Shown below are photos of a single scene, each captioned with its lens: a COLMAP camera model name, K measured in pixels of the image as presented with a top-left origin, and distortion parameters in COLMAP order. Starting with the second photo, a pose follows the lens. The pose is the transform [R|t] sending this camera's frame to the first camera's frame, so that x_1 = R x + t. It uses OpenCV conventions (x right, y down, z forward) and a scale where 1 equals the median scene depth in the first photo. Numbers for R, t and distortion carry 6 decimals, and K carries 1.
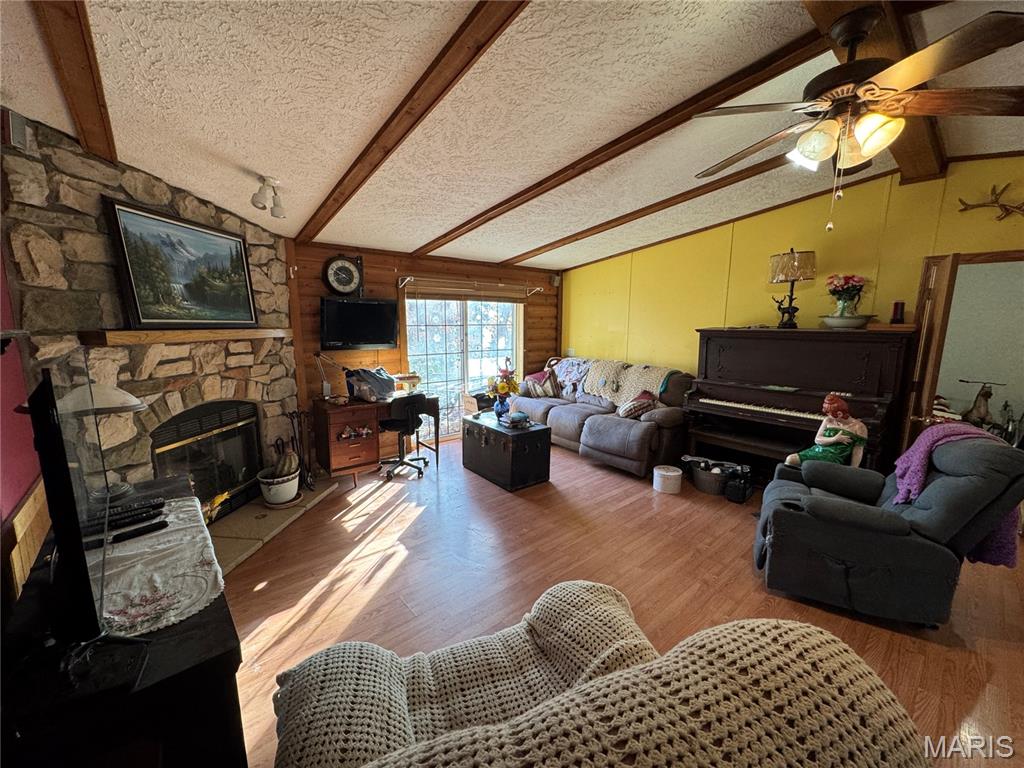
lens RADIAL K [[406.5, 0, 511.1], [0, 406.5, 388.3], [0, 0, 1]] dist [-0.003858, 0.000361]
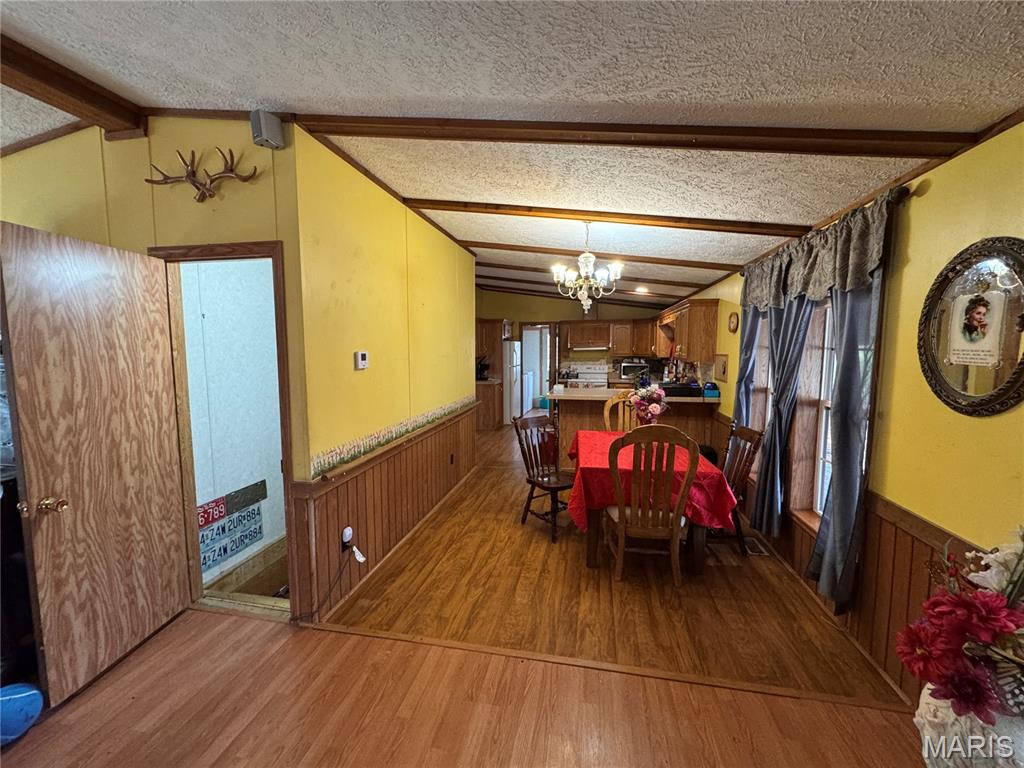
lens RADIAL K [[406.5, 0, 509.7], [0, 406.5, 383.3], [0, 0, 1]] dist [-0.003858, 0.000361]
pose [[0.793590, -0.062021, 0.605283, 1.106085], [0.107558, 0.993425, -0.039228, -0.004684], [-0.598870, 0.096235, 0.795043, 0.113575]]
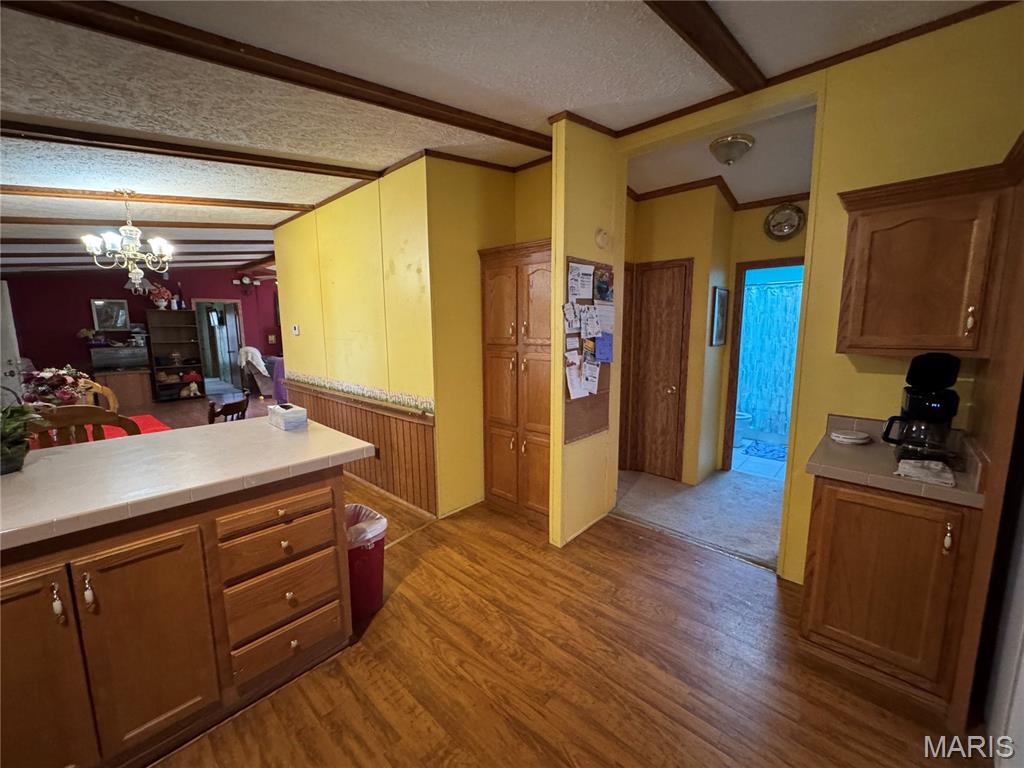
lens RADIAL K [[406.5, 0, 511.4], [0, 406.5, 384.5], [0, 0, 1]] dist [-0.003858, 0.000361]
pose [[0.094779, 0.131876, -0.986725, 2.472070], [-0.159011, 0.980466, 0.115766, -0.151961], [0.982717, 0.145928, 0.113898, 1.159655]]
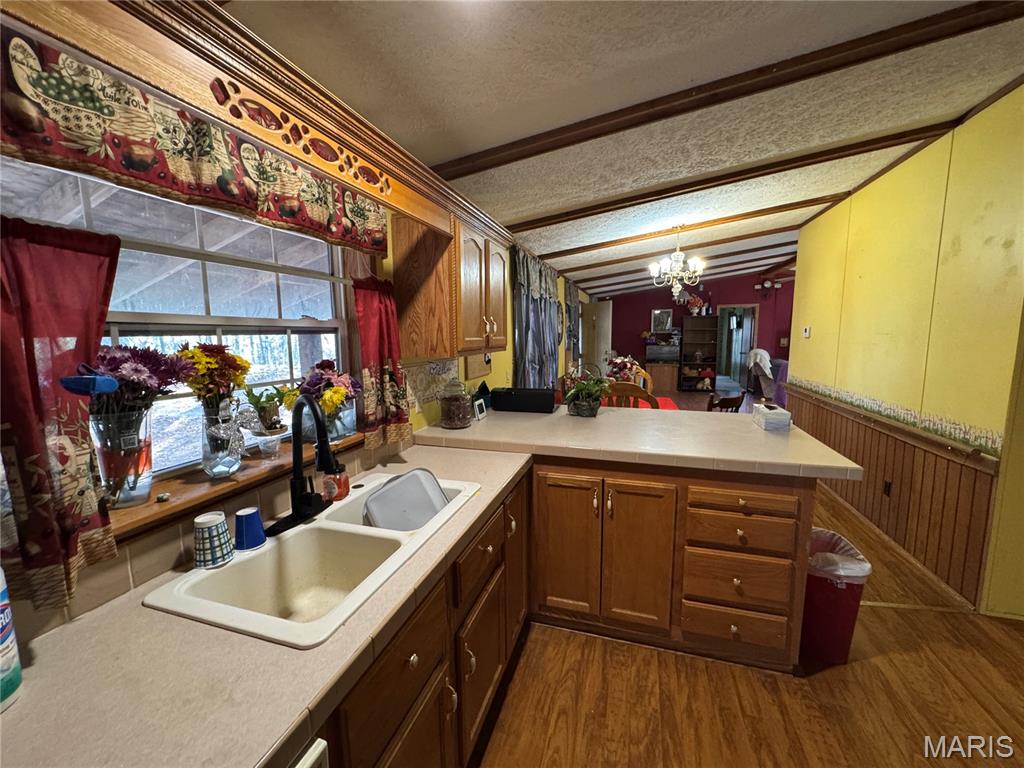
lens RADIAL K [[406.5, 0, 513.8], [0, 406.5, 384.1], [0, 0, 1]] dist [-0.003858, 0.000361]
pose [[-0.857172, 0.062093, -0.511274, 2.494931], [-0.085403, 0.961826, 0.259993, -0.156168], [0.507900, 0.266523, -0.819147, 1.216523]]
